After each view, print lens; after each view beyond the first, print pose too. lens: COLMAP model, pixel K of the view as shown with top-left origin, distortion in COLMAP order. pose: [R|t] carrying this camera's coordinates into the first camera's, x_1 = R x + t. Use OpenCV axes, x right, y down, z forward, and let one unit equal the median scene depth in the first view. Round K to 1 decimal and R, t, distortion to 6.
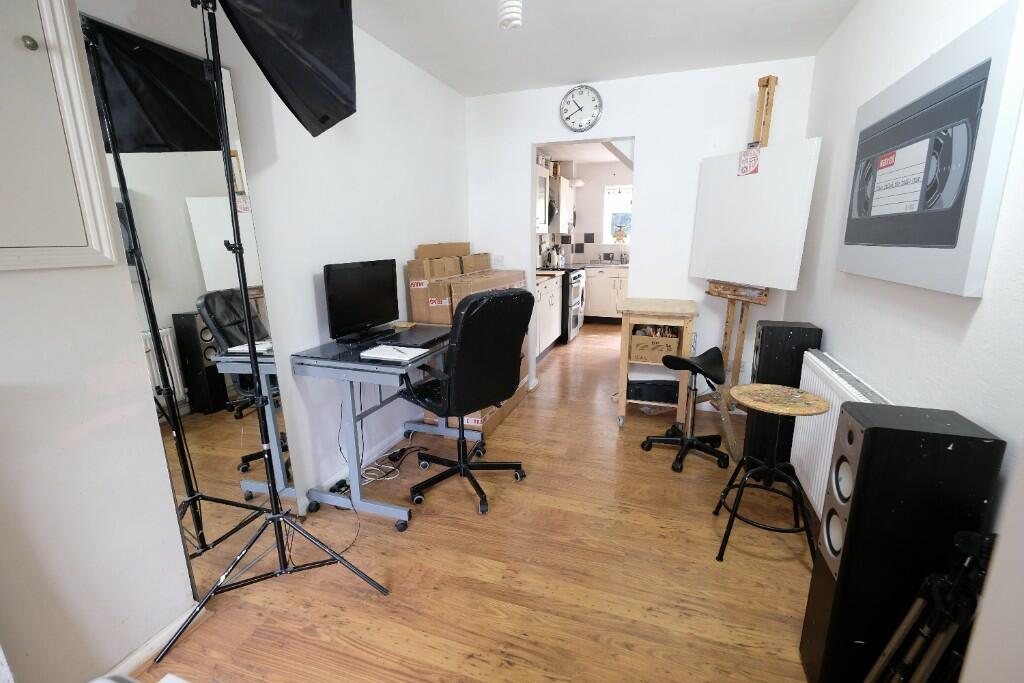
lens RADIAL K [[446.0, 0, 516.2], [0, 446.0, 339.2], [0, 0, 1]] dist [0.001654, -0.000332]
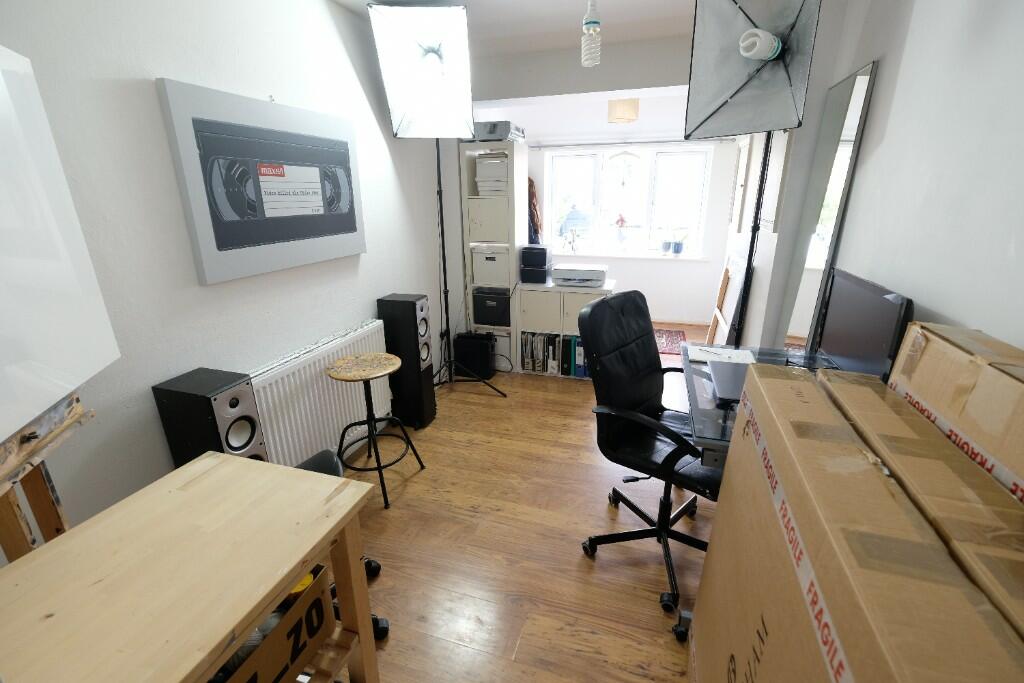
lens RADIAL K [[446.0, 0, 512.9], [0, 446.0, 336.5], [0, 0, 1]] dist [0.001654, -0.000332]
pose [[-0.999600, 0.022534, -0.017079, 0.238100], [0.010442, 0.855540, 0.517632, -0.662137], [0.026276, 0.517246, -0.855433, 2.369184]]
